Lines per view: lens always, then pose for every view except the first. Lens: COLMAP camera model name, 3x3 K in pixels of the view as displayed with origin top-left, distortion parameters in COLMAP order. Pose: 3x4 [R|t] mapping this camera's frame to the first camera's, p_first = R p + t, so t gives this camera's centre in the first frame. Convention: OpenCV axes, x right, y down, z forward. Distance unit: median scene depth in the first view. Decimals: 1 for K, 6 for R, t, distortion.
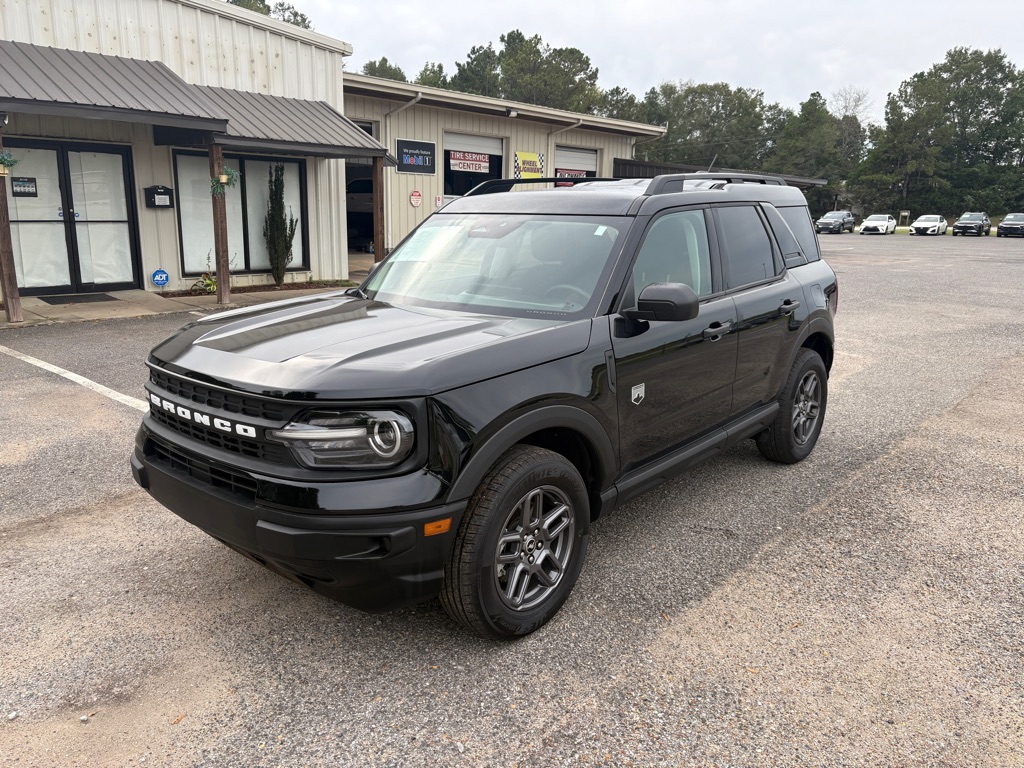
lens RADIAL K [[757.5, 0, 512.0], [0, 757.5, 384.0], [0, 0, 1]] dist [0.052844, -0.051619]
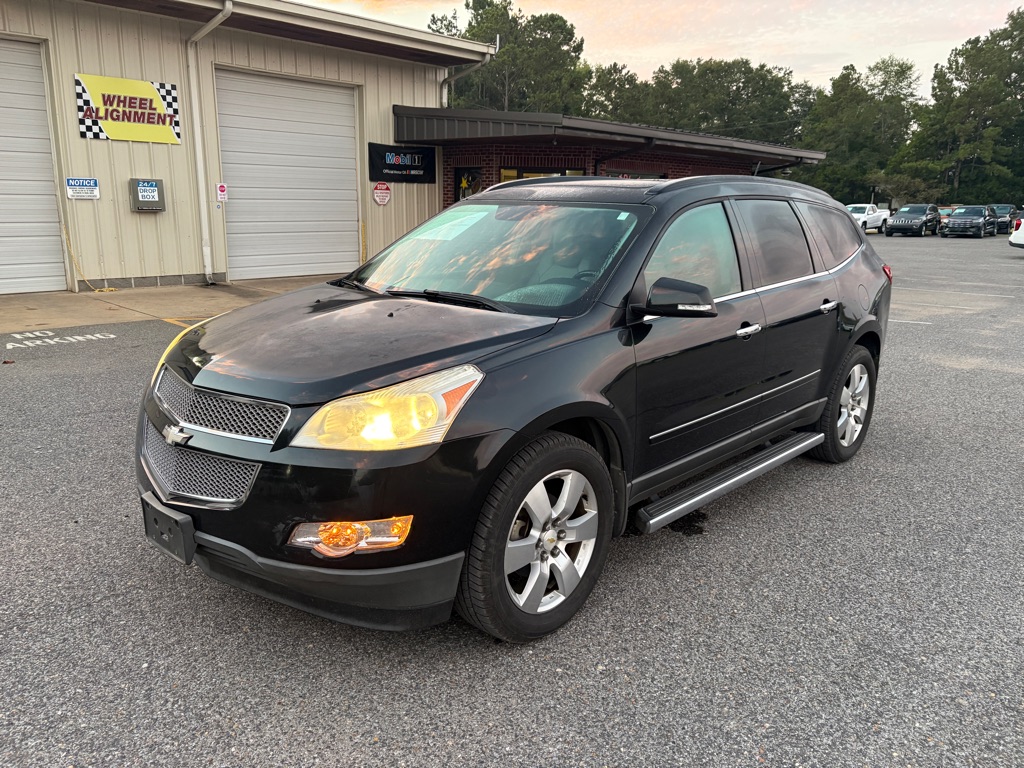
lens RADIAL K [[766.0, 0, 512.0], [0, 766.0, 384.0], [0, 0, 1]] dist [0.050238, -0.052784]
pose [[0.999006, 0.002706, -0.044497, 0.099908], [-0.002646, 0.999996, 0.001402, -0.045240], [0.044501, -0.001283, 0.999009, 0.200999]]
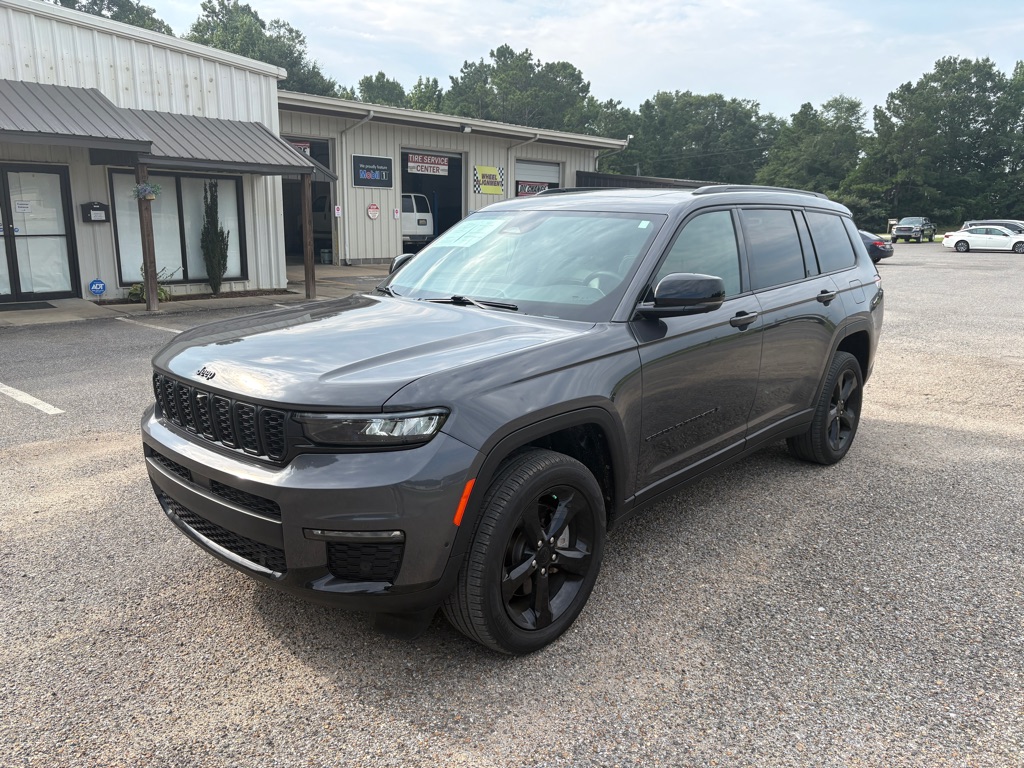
lens RADIAL K [[757.5, 0, 512.0], [0, 757.5, 384.0], [0, 0, 1]] dist [0.052844, -0.051619]
pose [[0.999938, -0.005699, -0.009585, 0.022974], [0.005565, 0.999887, -0.013931, 0.002695], [0.009664, 0.013877, 0.999857, -0.012249]]
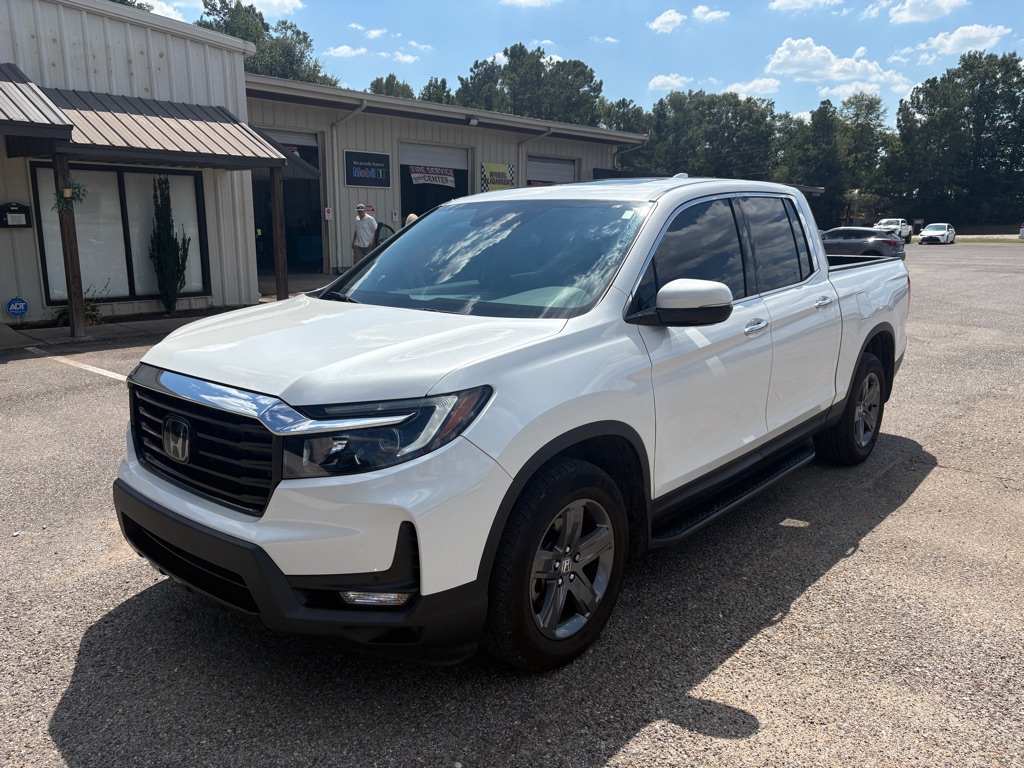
lens RADIAL K [[757.5, 0, 512.0], [0, 757.5, 384.0], [0, 0, 1]] dist [0.052844, -0.051619]
pose [[0.999667, -0.009676, -0.023923, 0.022083], [0.009249, 0.999798, -0.017871, -0.005122], [0.024091, 0.017644, 0.999554, 0.023168]]
